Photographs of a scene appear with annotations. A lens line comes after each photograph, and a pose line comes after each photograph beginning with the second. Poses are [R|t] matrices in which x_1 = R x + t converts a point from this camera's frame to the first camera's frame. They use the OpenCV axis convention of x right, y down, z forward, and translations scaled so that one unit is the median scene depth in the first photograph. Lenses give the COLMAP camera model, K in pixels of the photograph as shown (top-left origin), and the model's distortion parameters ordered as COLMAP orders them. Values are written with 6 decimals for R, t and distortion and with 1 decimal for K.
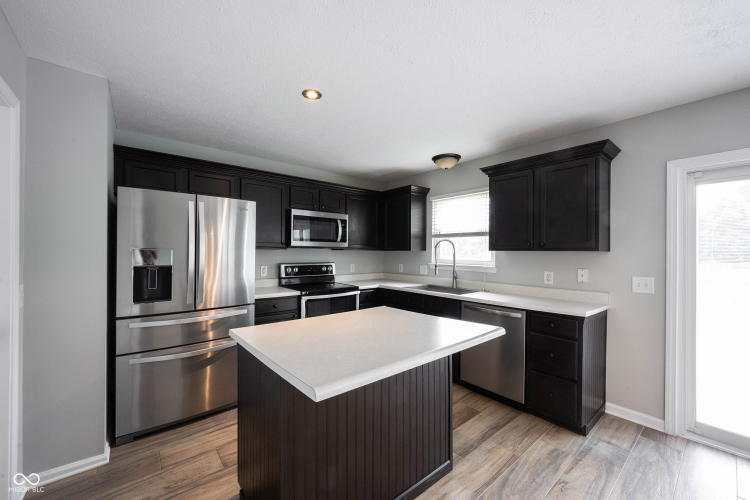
lens RADIAL K [[295.9, 0, 375.0], [0, 295.9, 250.6], [0, 0, 1]] dist [0.000882, -0.001149]
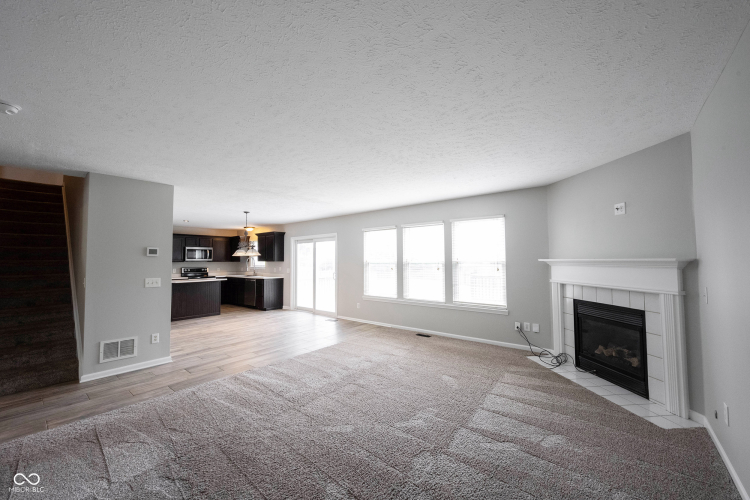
lens RADIAL K [[295.9, 0, 371.2], [0, 295.9, 246.6], [0, 0, 1]] dist [0.000882, -0.001149]
pose [[0.982791, -0.005755, 0.184629, 0.946285], [0.013875, 0.998991, -0.042718, -0.006943], [-0.184197, 0.044545, 0.981879, -2.104504]]
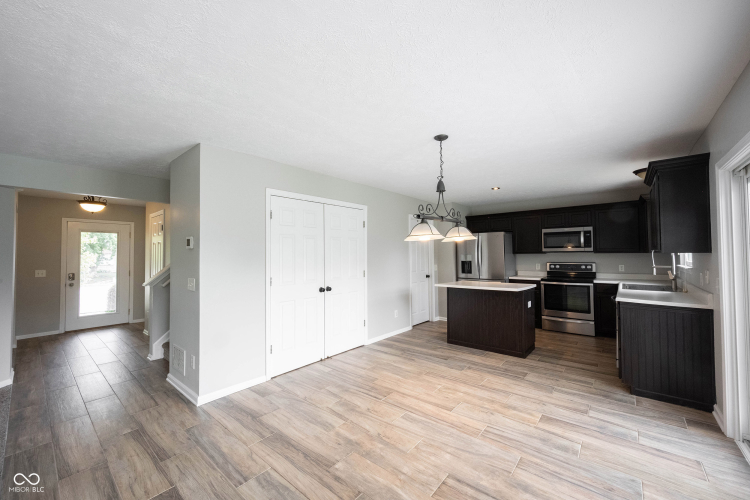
lens RADIAL K [[295.9, 0, 374.4], [0, 295.9, 247.8], [0, 0, 1]] dist [0.000882, -0.001149]
pose [[0.180863, -0.031889, -0.982991, 1.287464], [0.014779, 0.999449, -0.029703, -0.000845], [0.983397, -0.009155, 0.181235, -0.251933]]
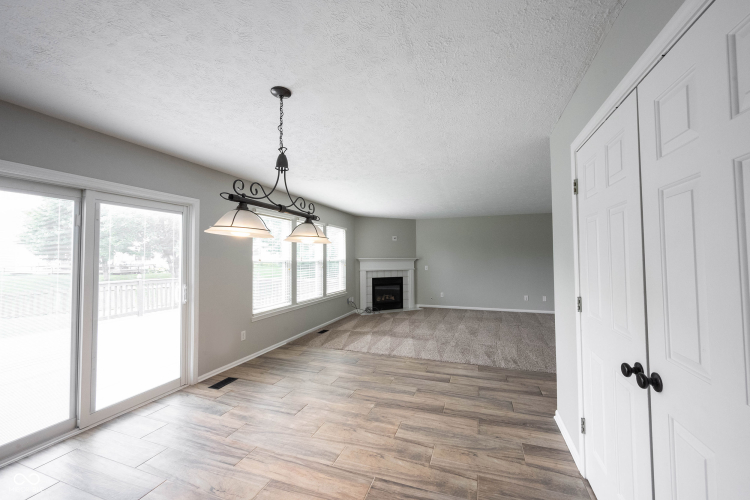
lens RADIAL K [[295.9, 0, 374.6], [0, 295.9, 248.4], [0, 0, 1]] dist [0.000882, -0.001149]
pose [[-0.515498, 0.021195, 0.856629, -0.151356], [-0.002497, 0.999653, -0.026236, -0.012935], [-0.856887, -0.015664, -0.515266, 0.251243]]
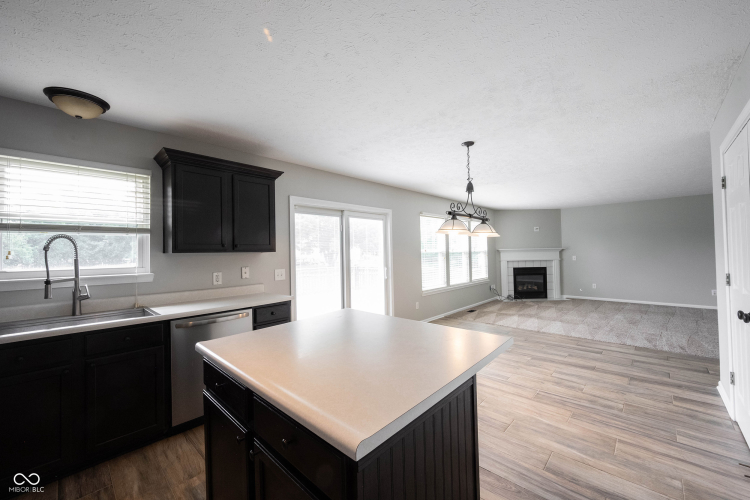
lens RADIAL K [[295.9, 0, 371.3], [0, 295.9, 247.8], [0, 0, 1]] dist [0.000882, -0.001149]
pose [[-0.118195, 0.010051, 0.992940, -0.475771], [0.013144, 0.999877, -0.008556, 0.000250], [-0.992903, 0.012040, -0.118312, 0.549227]]
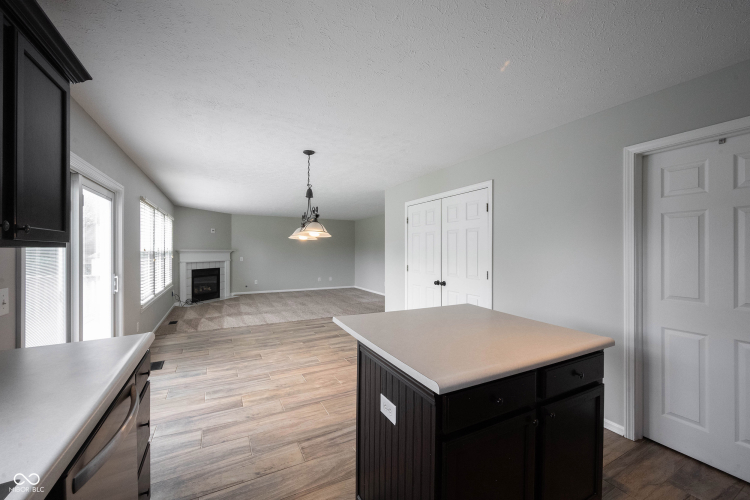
lens RADIAL K [[295.9, 0, 371.1], [0, 295.9, 251.0], [0, 0, 1]] dist [0.000882, -0.001149]
pose [[-0.978602, -0.011222, 0.205456, 0.027210], [-0.011724, 0.999931, -0.001227, 0.001028], [-0.205428, -0.003609, -0.978666, 1.098070]]
